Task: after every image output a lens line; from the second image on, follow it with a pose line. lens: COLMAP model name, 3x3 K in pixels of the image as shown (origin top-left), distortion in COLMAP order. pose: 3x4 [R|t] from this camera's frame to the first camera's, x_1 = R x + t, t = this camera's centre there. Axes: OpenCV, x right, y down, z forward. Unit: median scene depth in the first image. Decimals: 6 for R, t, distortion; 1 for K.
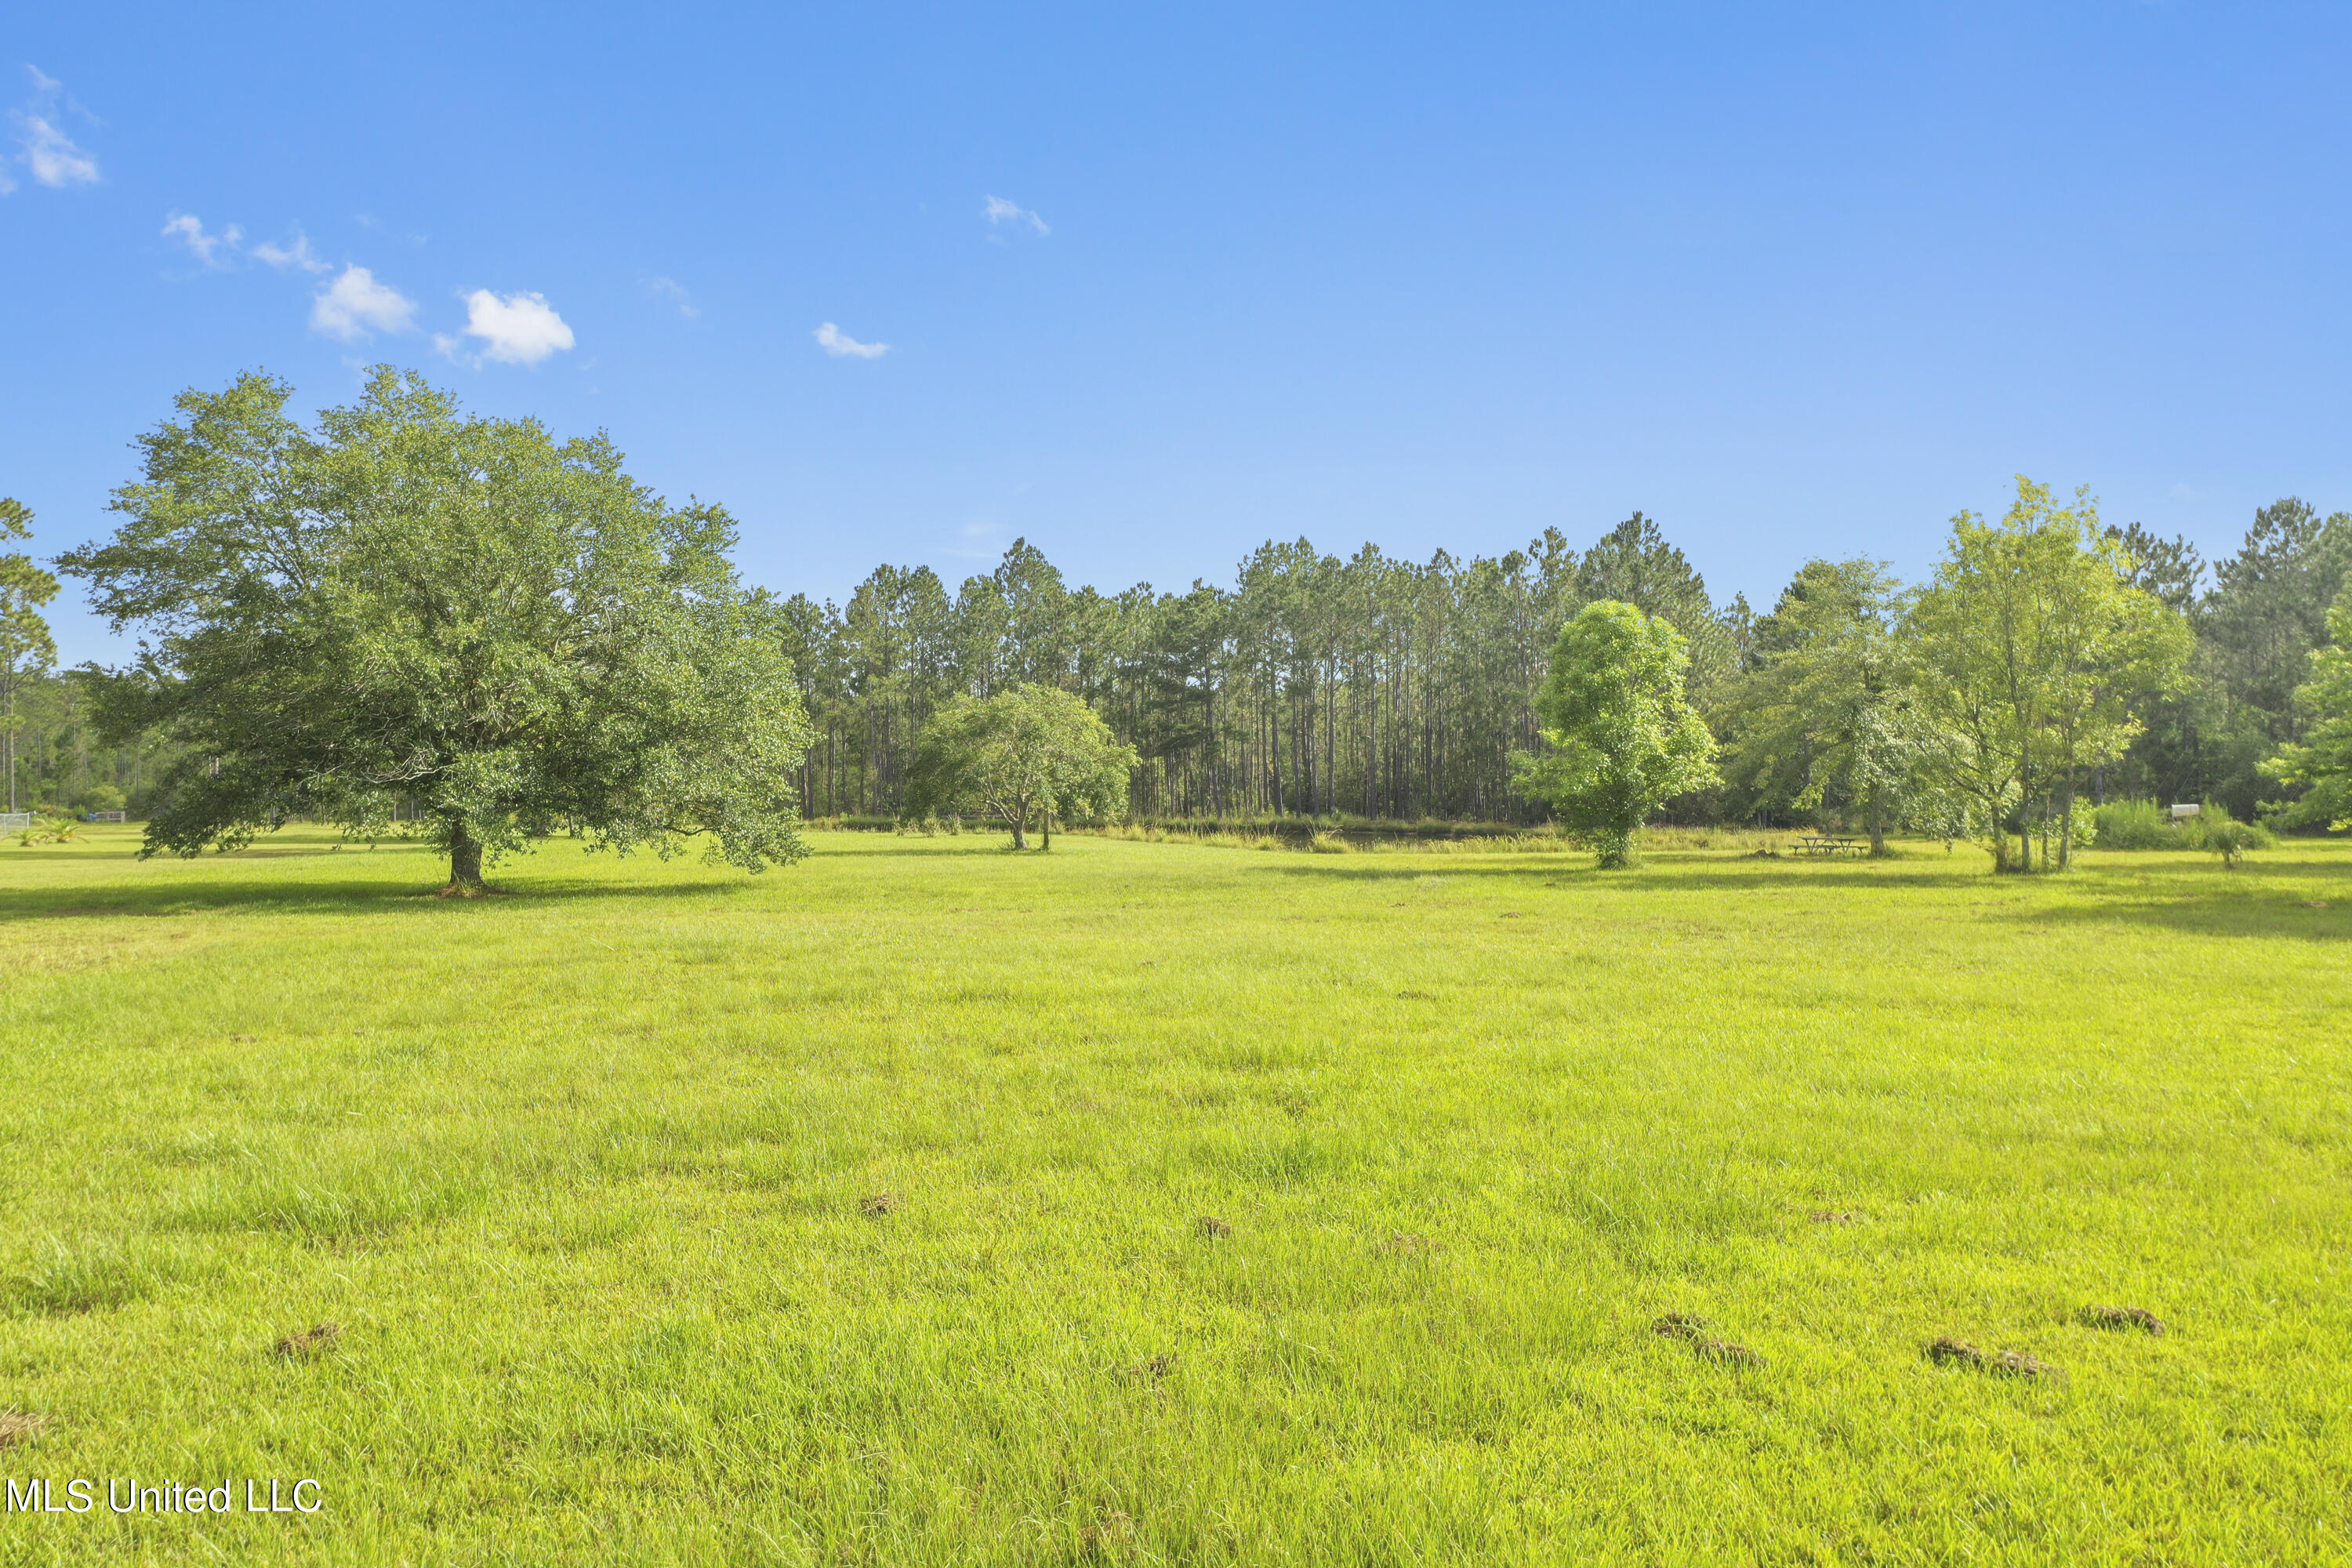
lens RADIAL K [[1862.2, 0, 1173.6], [0, 1862.2, 772.0], [0, 0, 1]] dist [0.001964, -0.002376]
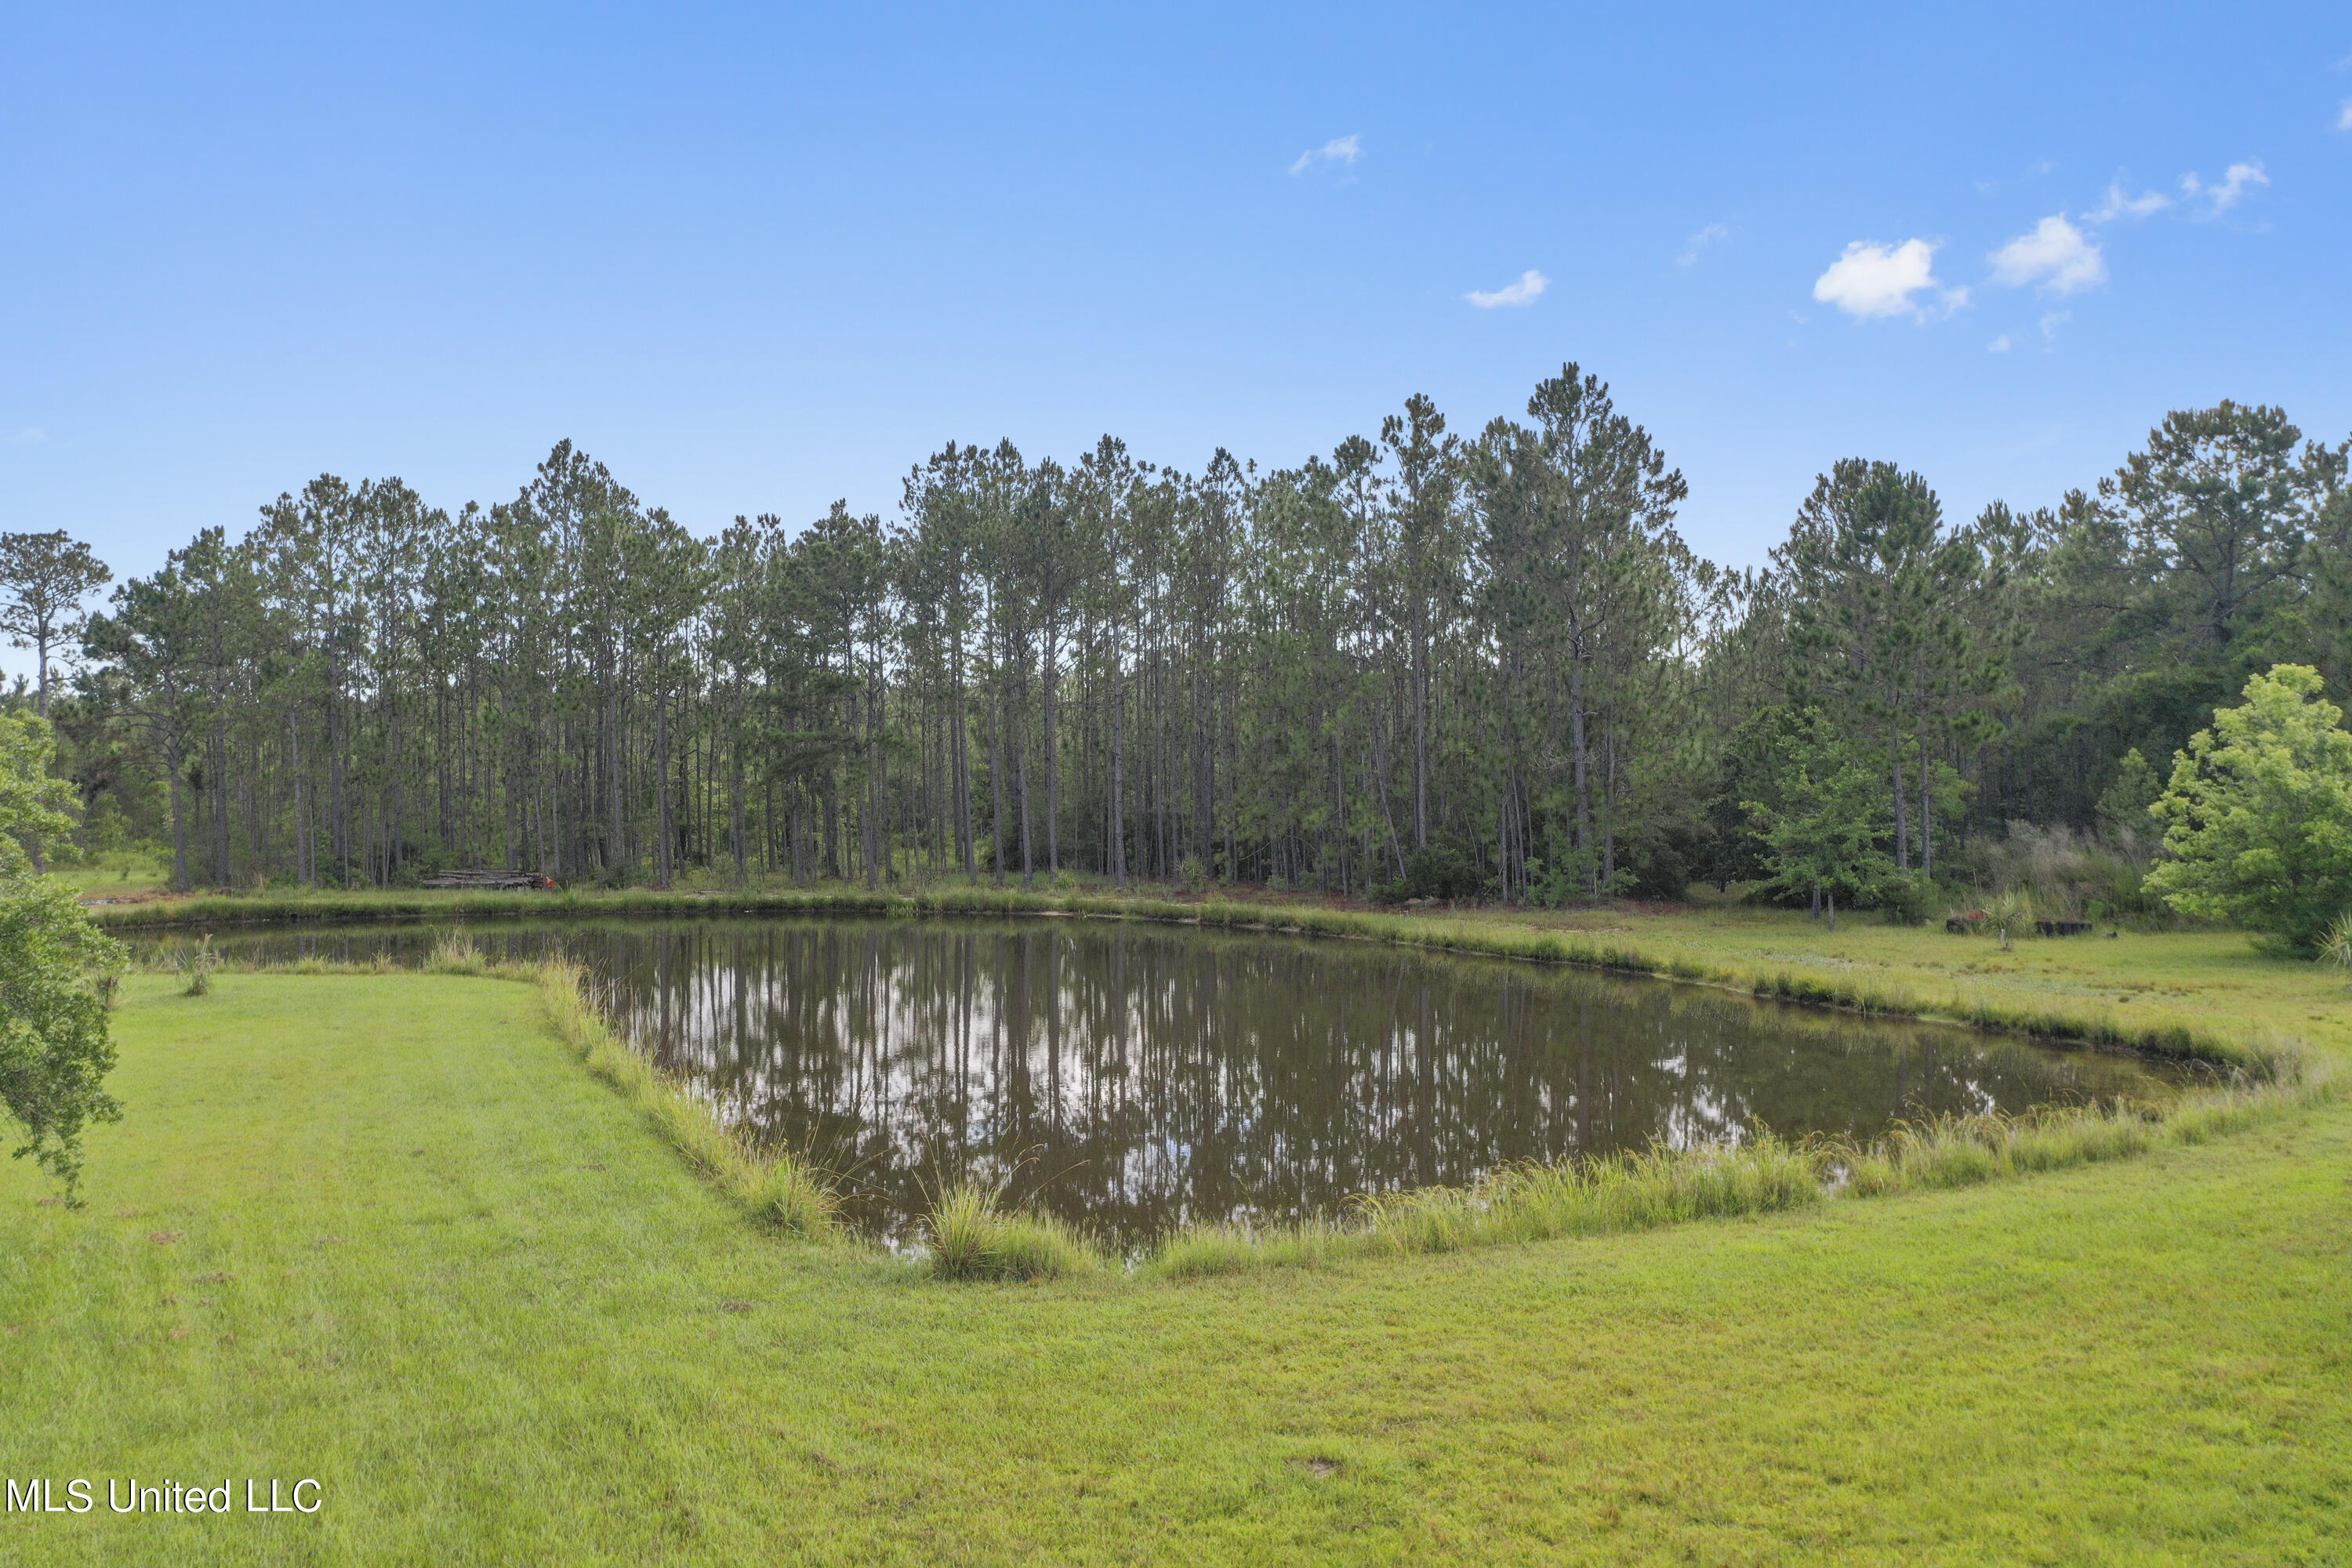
lens RADIAL K [[1862.2, 0, 1173.6], [0, 1862.2, 772.0], [0, 0, 1]] dist [0.001964, -0.002376]
pose [[0.990247, -0.013416, 0.138675, 0.038815], [0.012513, 0.999894, 0.007379, -0.016123], [-0.138760, -0.005571, 0.990310, 0.381818]]
